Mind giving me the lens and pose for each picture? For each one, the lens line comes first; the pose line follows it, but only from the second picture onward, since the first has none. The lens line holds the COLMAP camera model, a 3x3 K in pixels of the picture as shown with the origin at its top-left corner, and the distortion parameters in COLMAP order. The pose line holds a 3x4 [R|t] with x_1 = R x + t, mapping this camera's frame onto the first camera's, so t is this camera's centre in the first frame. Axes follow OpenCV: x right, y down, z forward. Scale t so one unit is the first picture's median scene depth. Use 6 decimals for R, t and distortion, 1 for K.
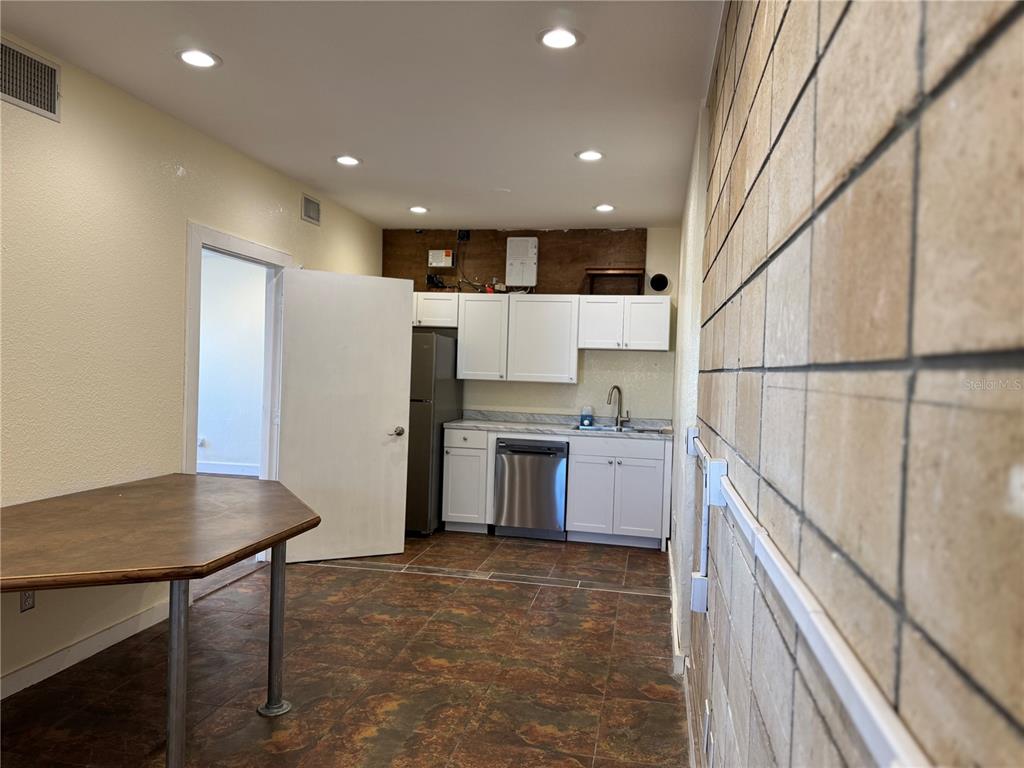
lens RADIAL K [[731.1, 0, 512.0], [0, 731.1, 384.0], [0, 0, 1]] dist [-0.007417, -0.006657]
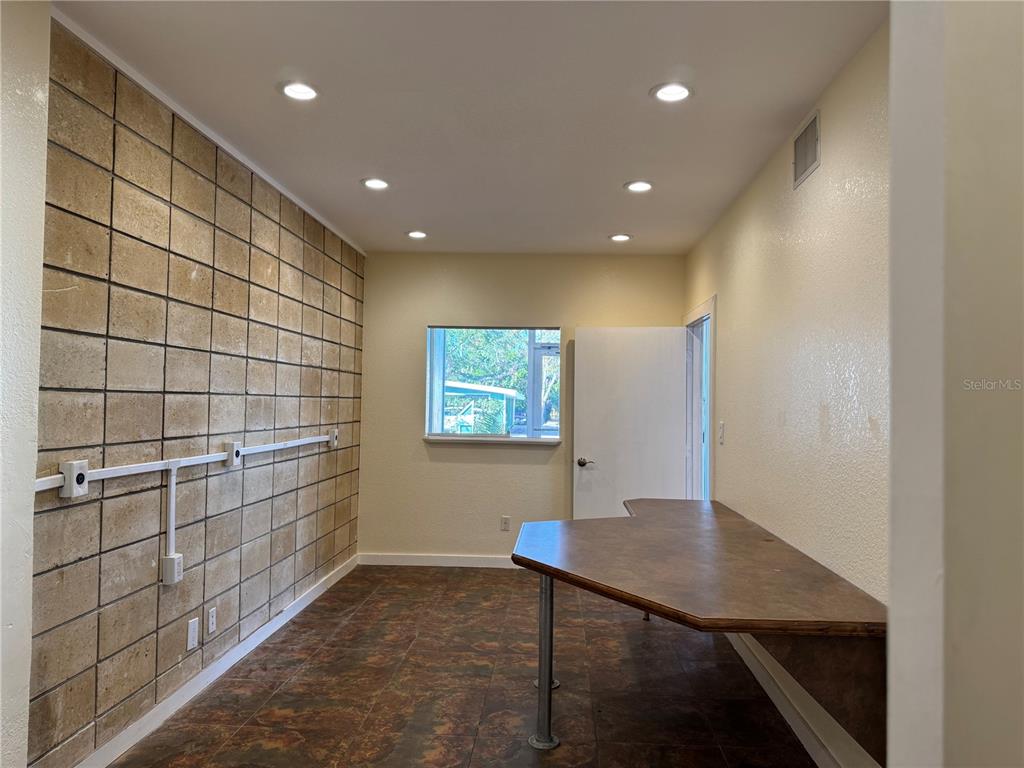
lens RADIAL K [[731.1, 0, 512.0], [0, 731.1, 384.0], [0, 0, 1]] dist [-0.007417, -0.006657]
pose [[-0.990235, -0.053900, -0.128567, -0.125044], [-0.053024, 0.998541, -0.010230, -0.043164], [0.128931, -0.003313, -0.991648, 2.037509]]
